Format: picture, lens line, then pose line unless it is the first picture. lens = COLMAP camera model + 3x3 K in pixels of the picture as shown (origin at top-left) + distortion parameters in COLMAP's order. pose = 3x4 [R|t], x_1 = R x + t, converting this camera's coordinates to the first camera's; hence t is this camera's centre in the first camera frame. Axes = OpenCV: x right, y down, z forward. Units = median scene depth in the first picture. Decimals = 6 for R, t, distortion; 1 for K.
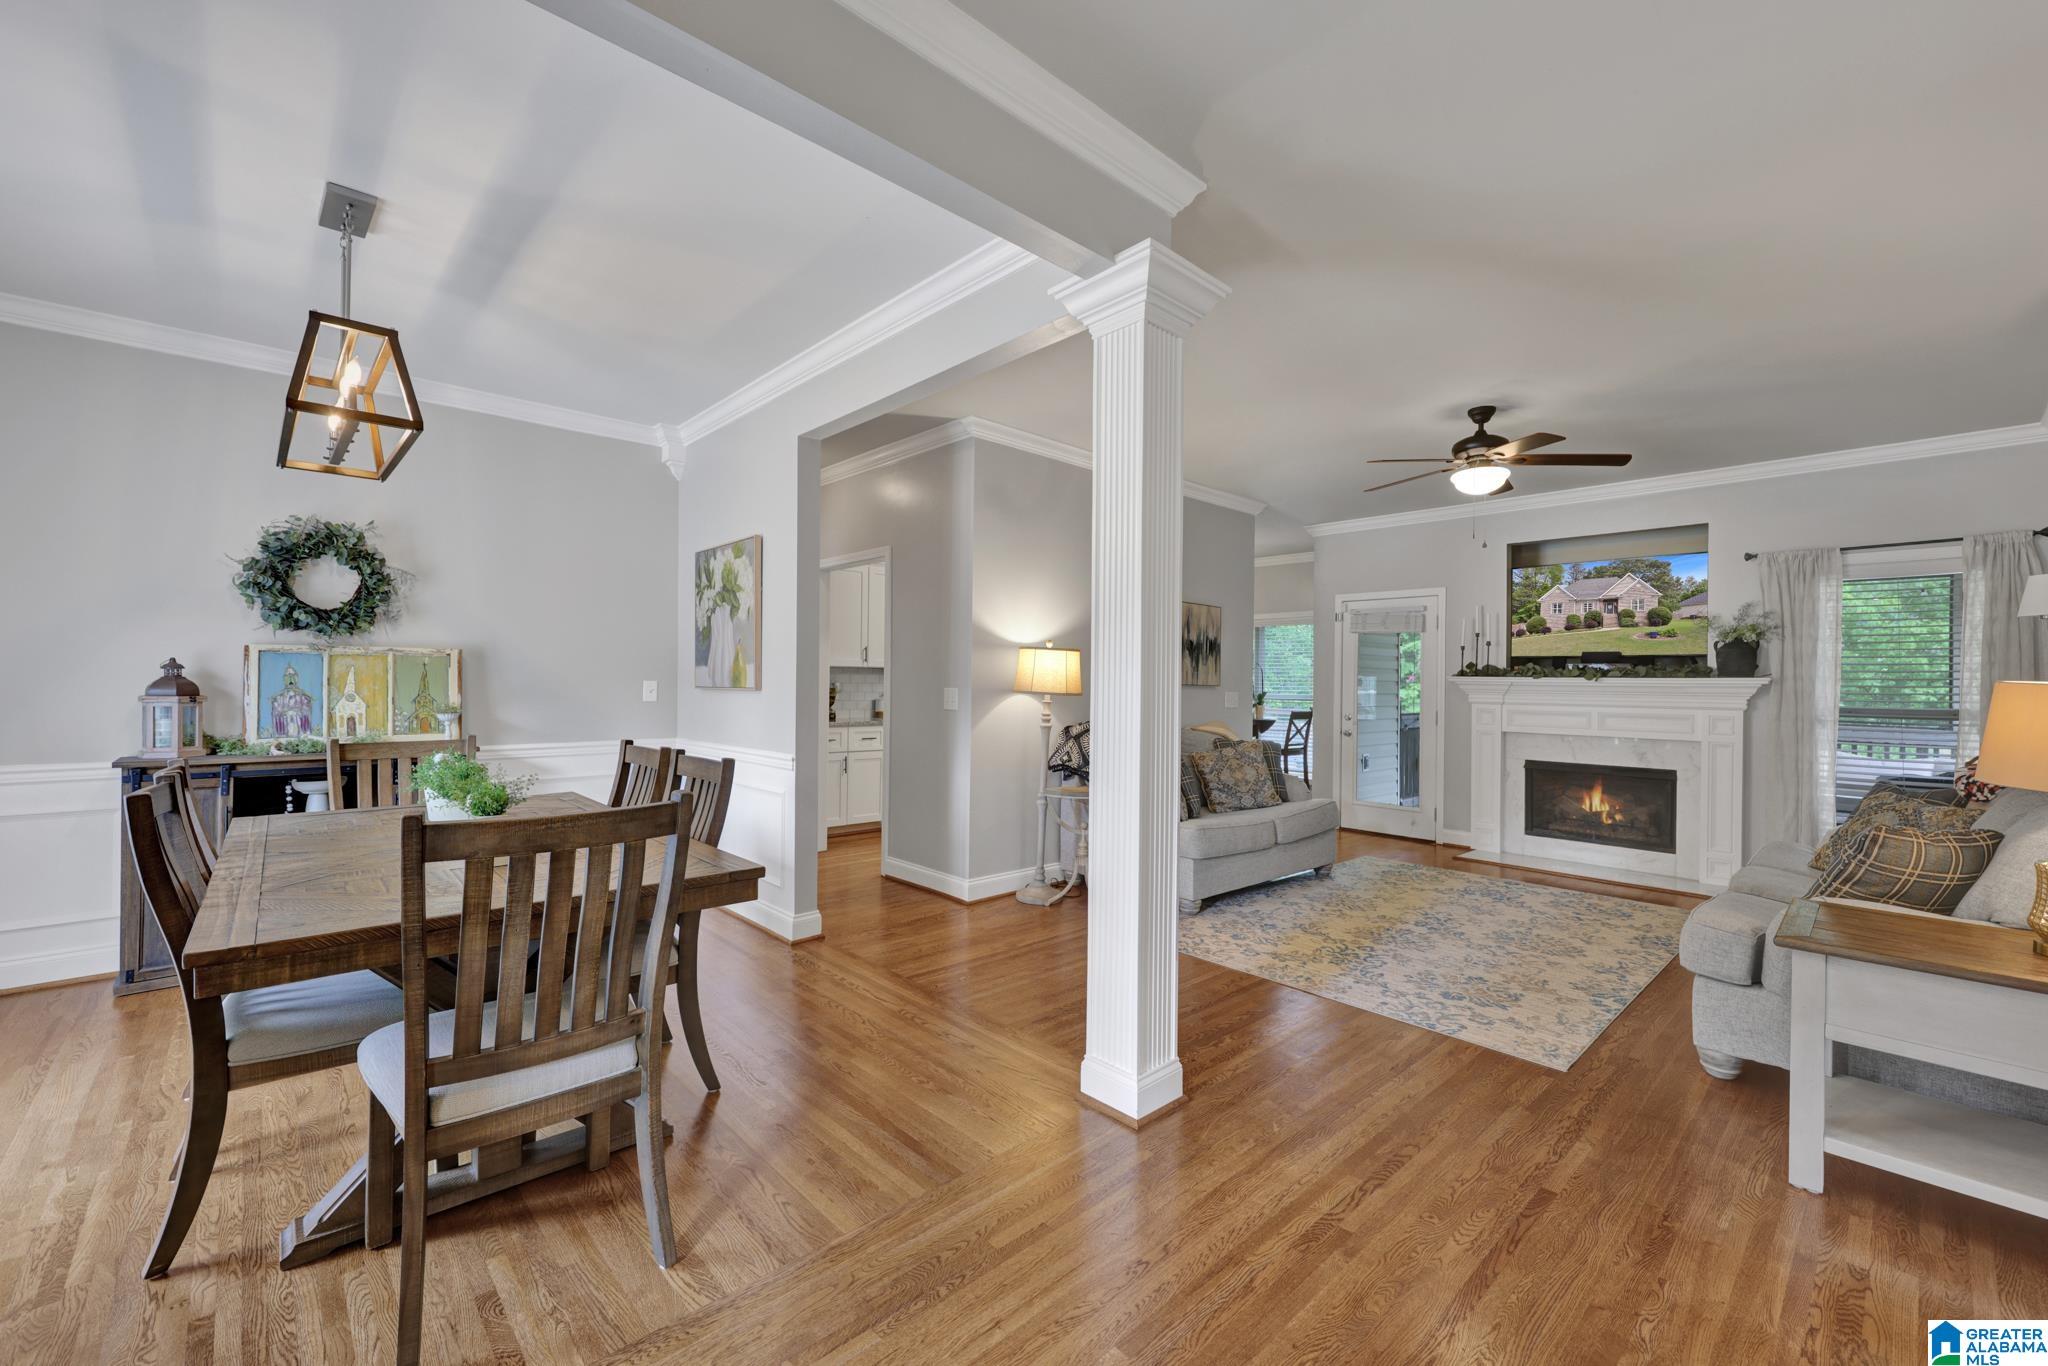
lens RADIAL K [[824.3, 0, 967.5], [0, 824.3, 683.9], [0, 0, 1]] dist [0.027738, -0.000331]
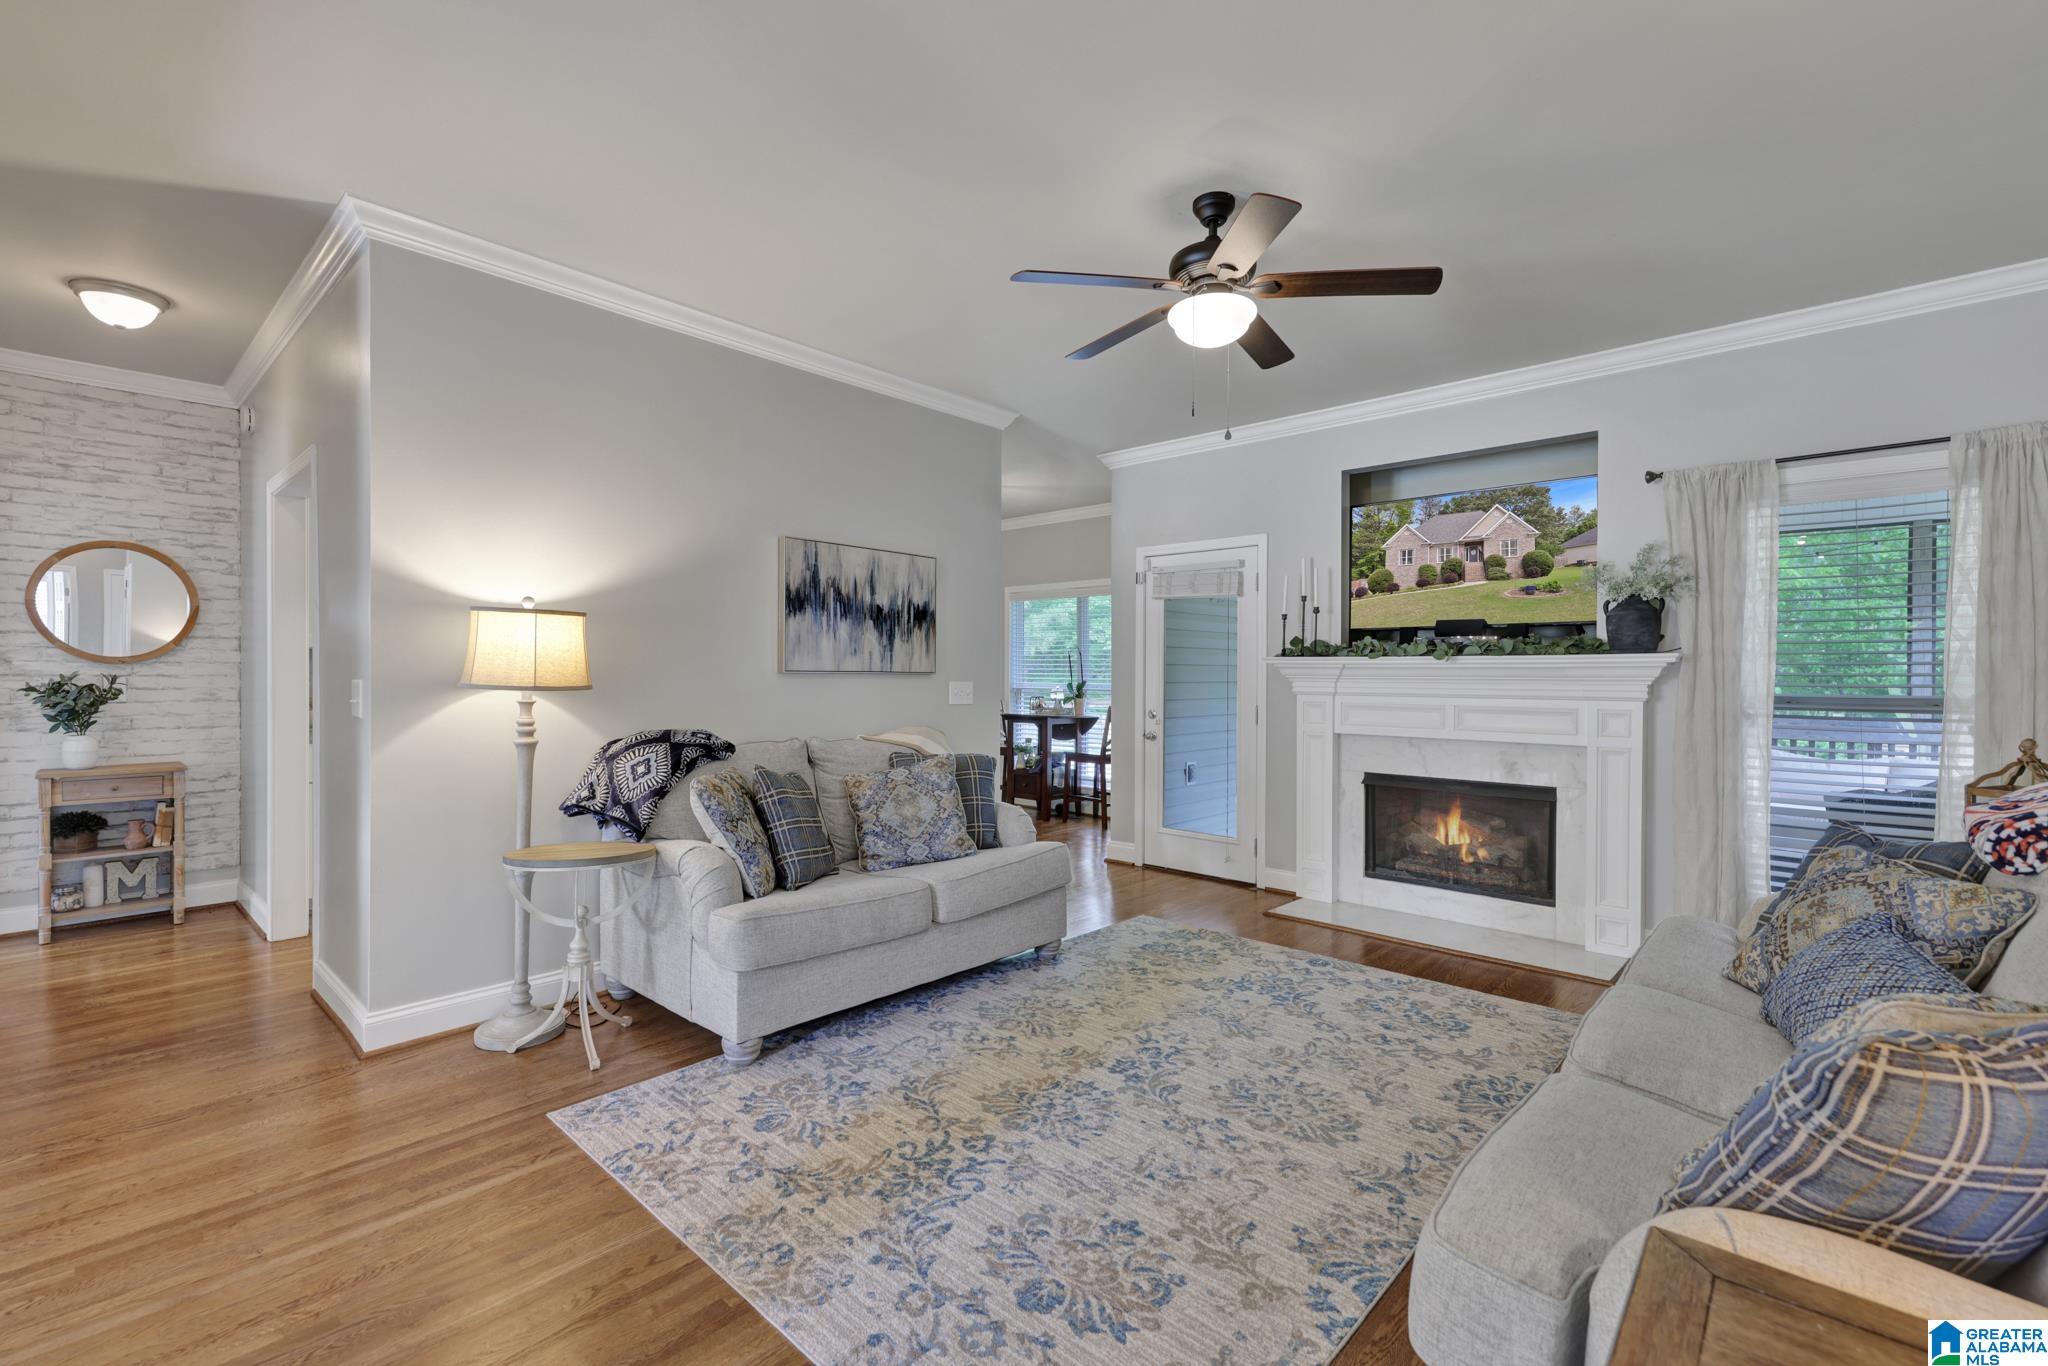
lens RADIAL K [[894.9, 0, 937.8], [0, 894.9, 683.9], [0, 0, 1]] dist [0.015193, 0.000066]
pose [[0.998614, -0.014905, 0.050486, 0.338062], [0.014554, 0.999867, 0.007295, 0.007756], [-0.050588, -0.006550, 0.998698, 0.324343]]
